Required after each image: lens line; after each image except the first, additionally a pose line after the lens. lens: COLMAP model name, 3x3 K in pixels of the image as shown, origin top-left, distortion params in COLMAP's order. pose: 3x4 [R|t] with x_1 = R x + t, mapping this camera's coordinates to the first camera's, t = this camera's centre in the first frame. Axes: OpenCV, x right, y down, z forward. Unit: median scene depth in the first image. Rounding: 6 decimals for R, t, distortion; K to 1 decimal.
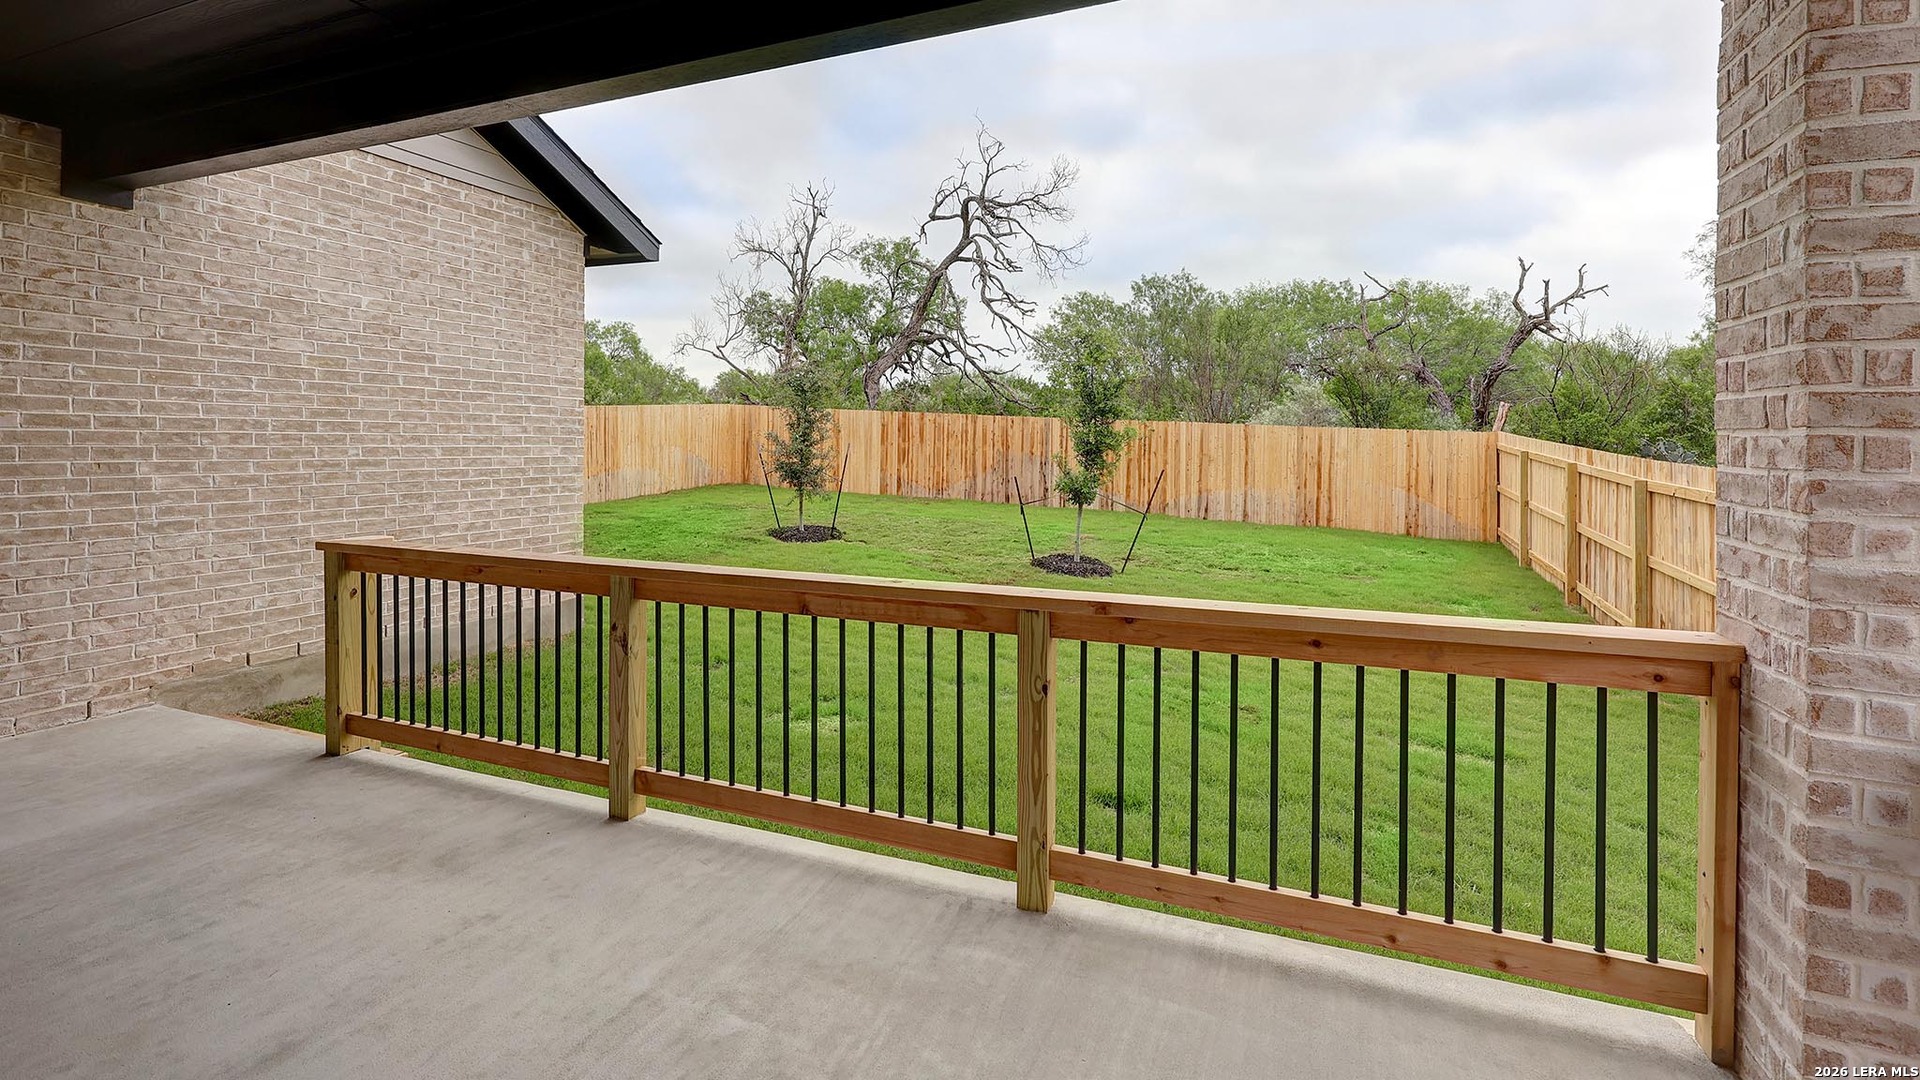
lens RADIAL K [[868.1, 0, 964.9], [0, 868.1, 434.3], [0, 0, 1]] dist [-0.005001, 0.001499]
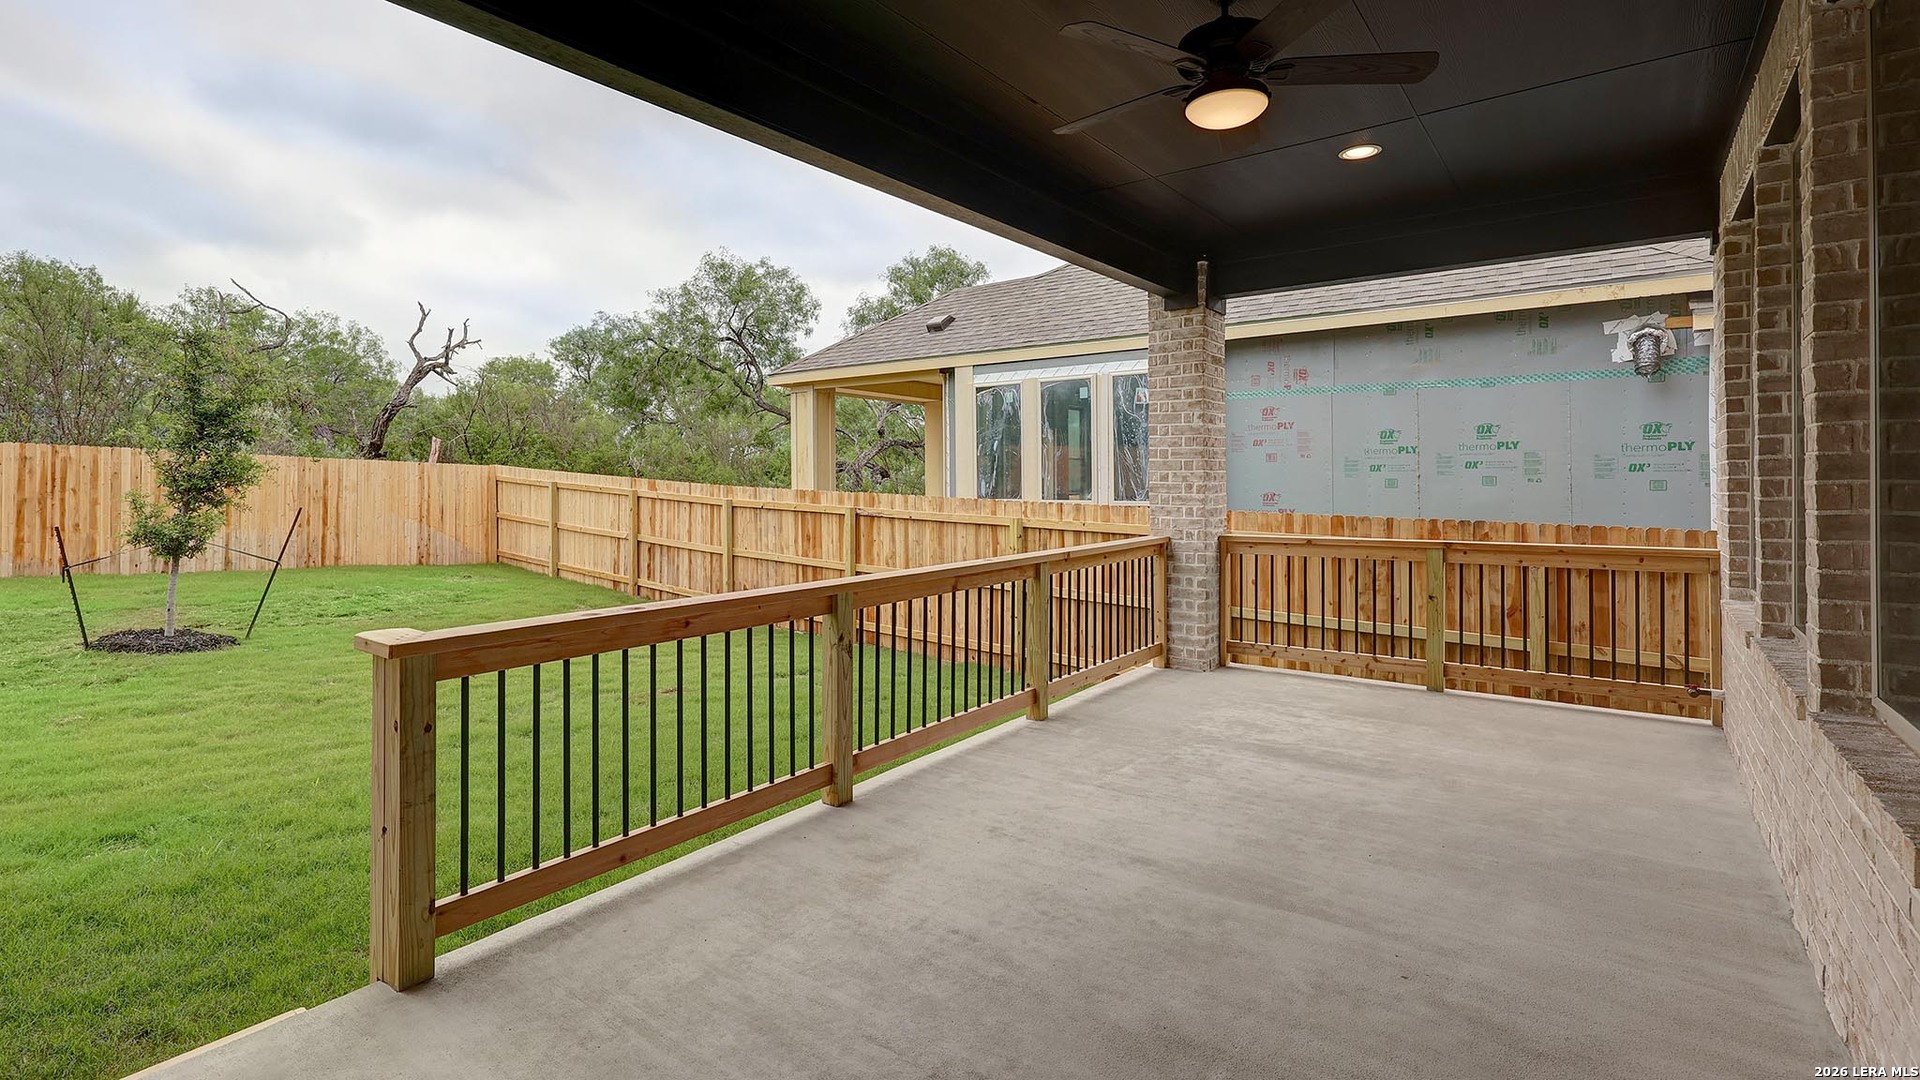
lens RADIAL K [[868.1, 0, 948.7], [0, 868.1, 478.6], [0, 0, 1]] dist [-0.005001, 0.001499]
pose [[0.260698, -0.007443, 0.965392, -0.872077], [-0.006928, 0.999930, 0.009580, -0.000796], [-0.965396, -0.009186, 0.260628, 0.336250]]
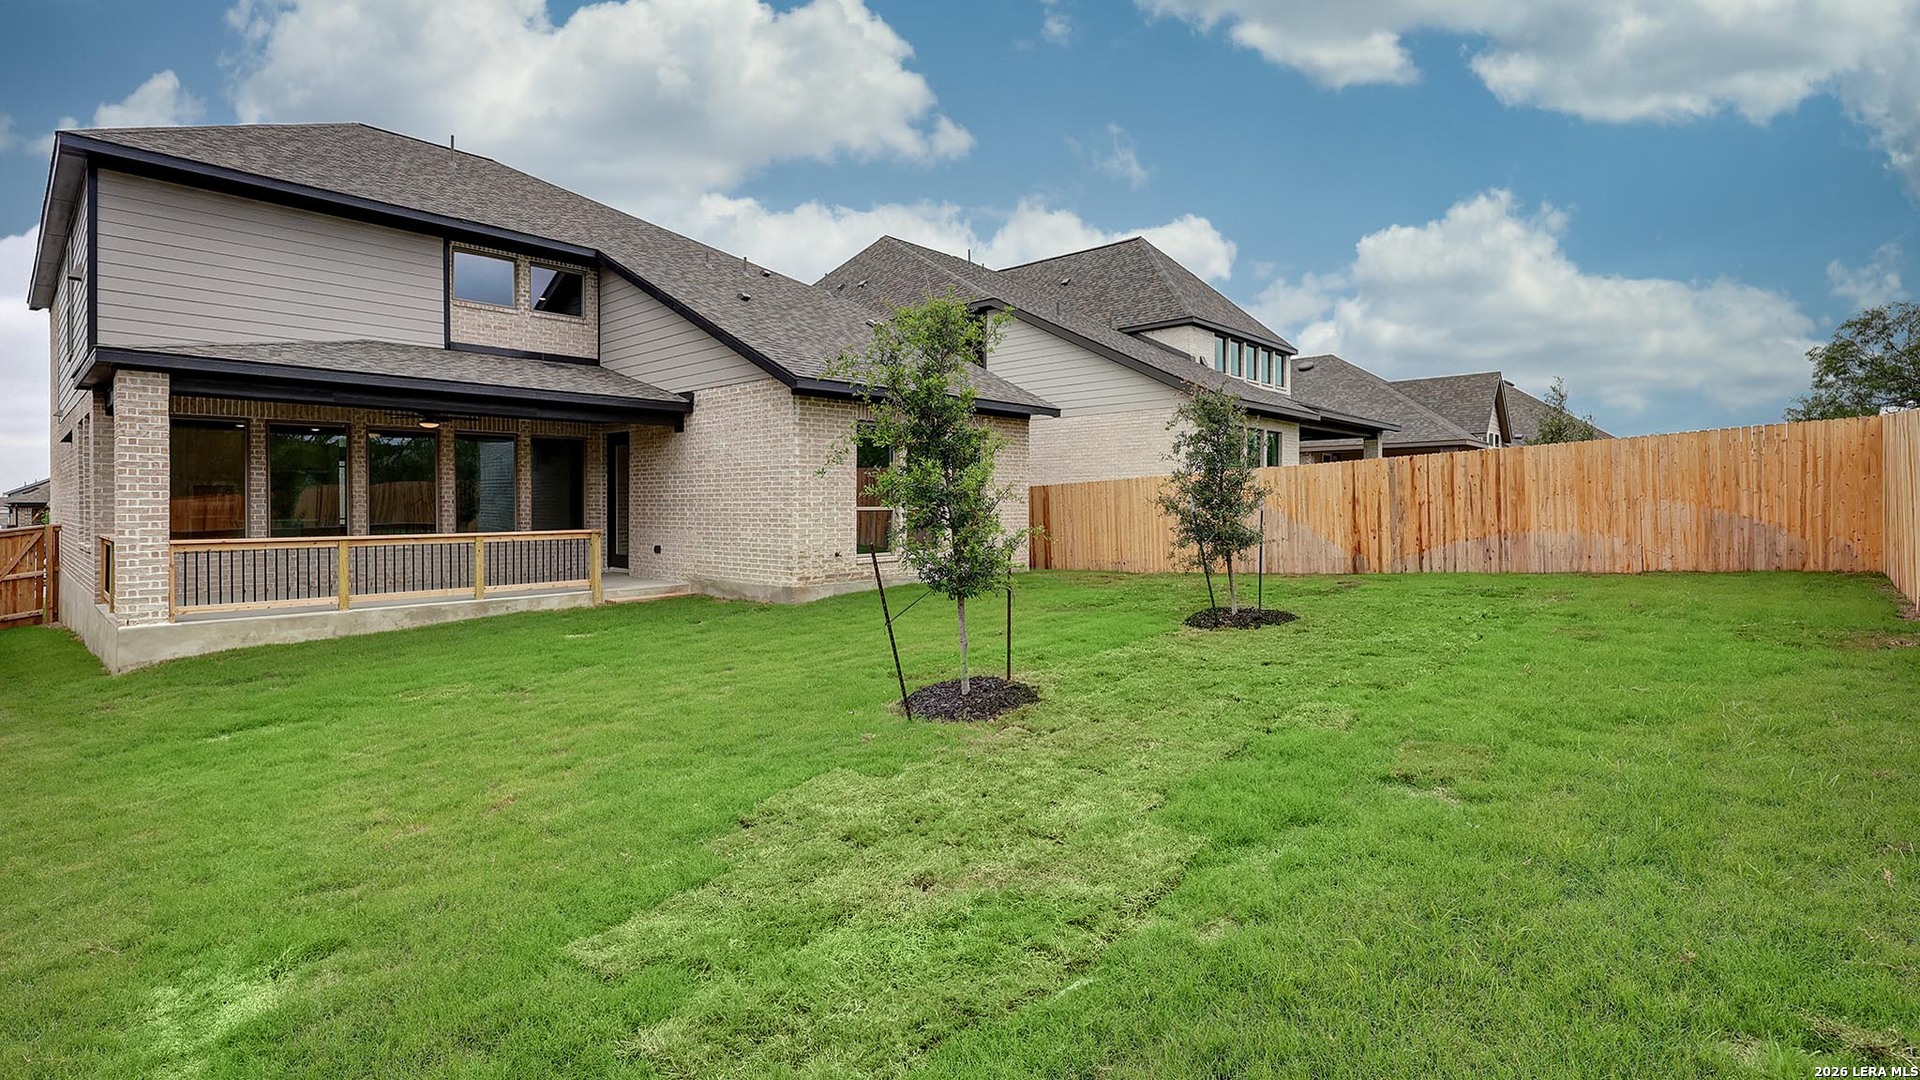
lens RADIAL K [[868.1, 0, 957.9], [0, 868.1, 526.9], [0, 0, 1]] dist [-0.005001, 0.001499]
pose [[-0.351361, 0.023481, -0.935946, 1.453829], [0.014276, 0.999704, 0.019721, 0.044522], [0.936131, -0.006432, -0.351592, 2.555834]]
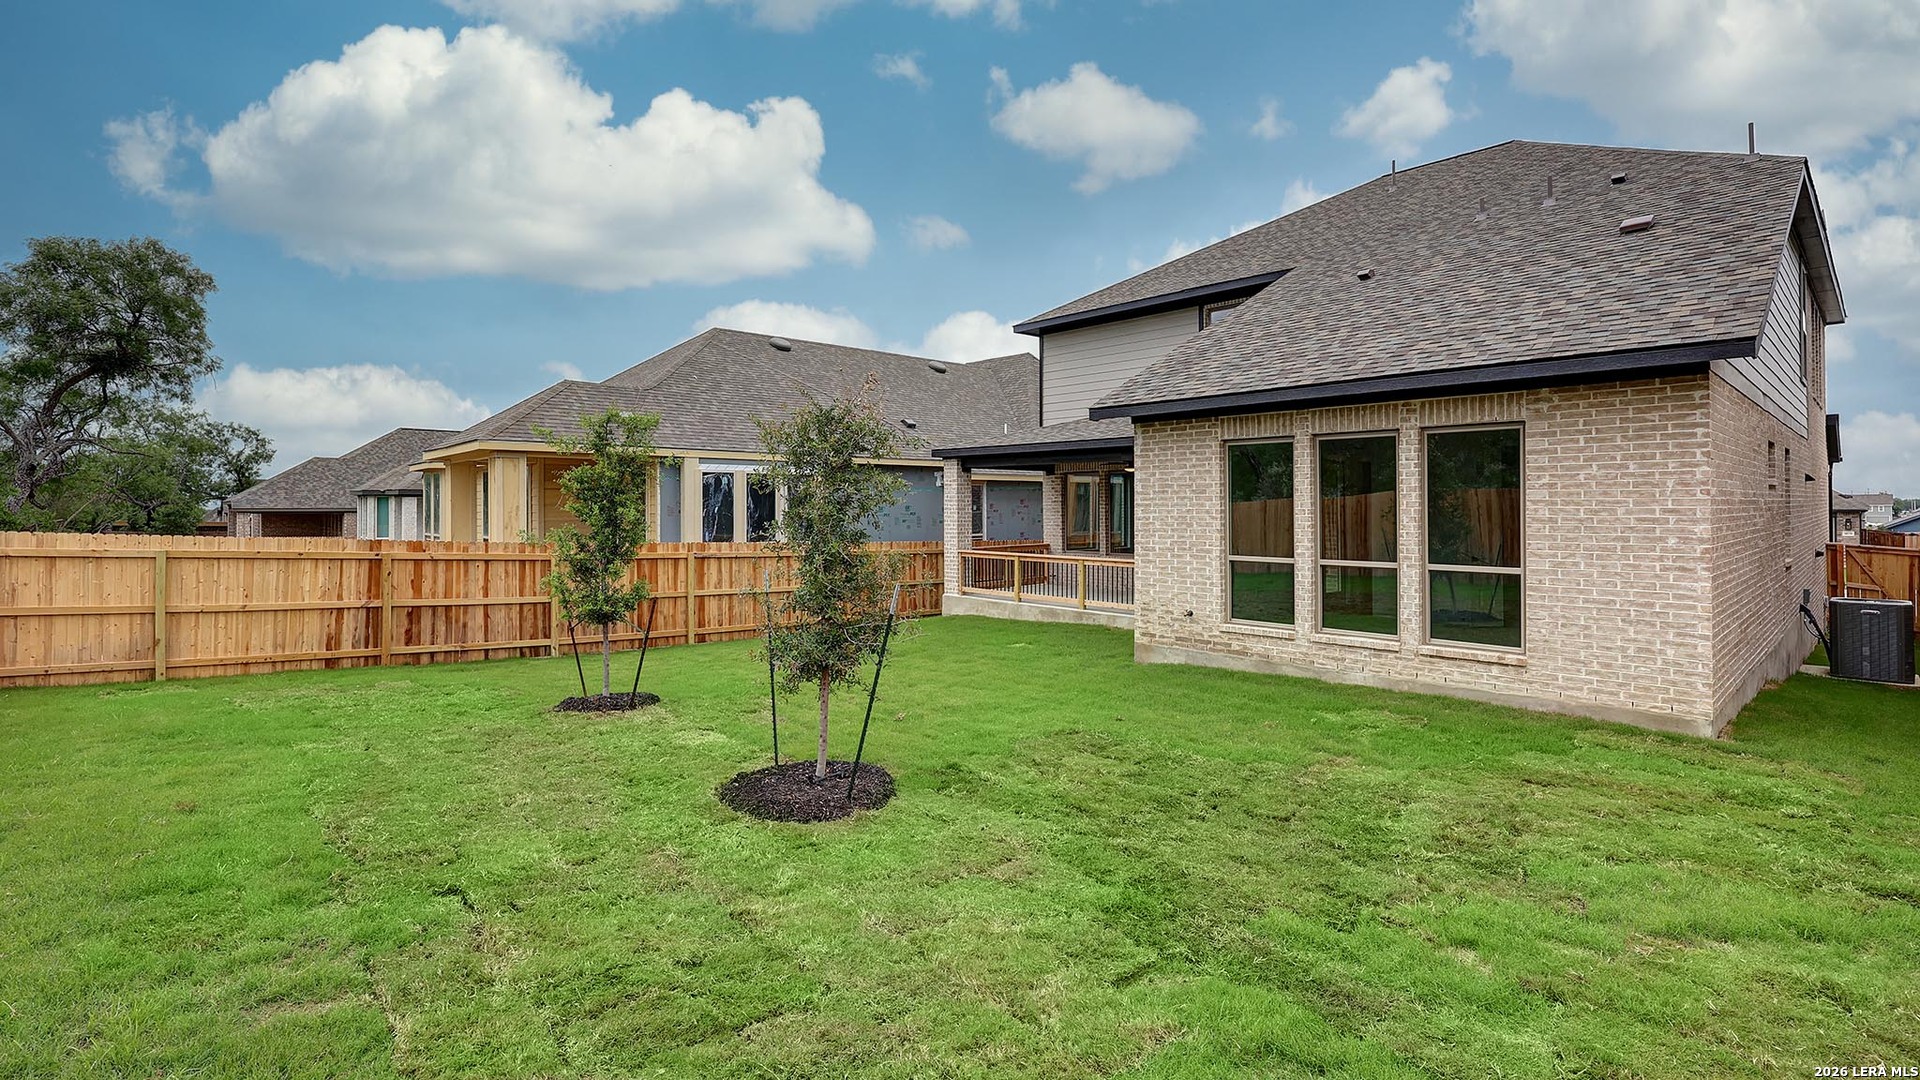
lens RADIAL K [[868.1, 0, 961.8], [0, 868.1, 519.3], [0, 0, 1]] dist [-0.005001, 0.001499]
pose [[-0.906265, -0.008694, 0.422621, -1.079250], [-0.005667, 0.999949, 0.008418, -0.058202], [-0.422672, 0.005233, -0.906267, 3.350853]]
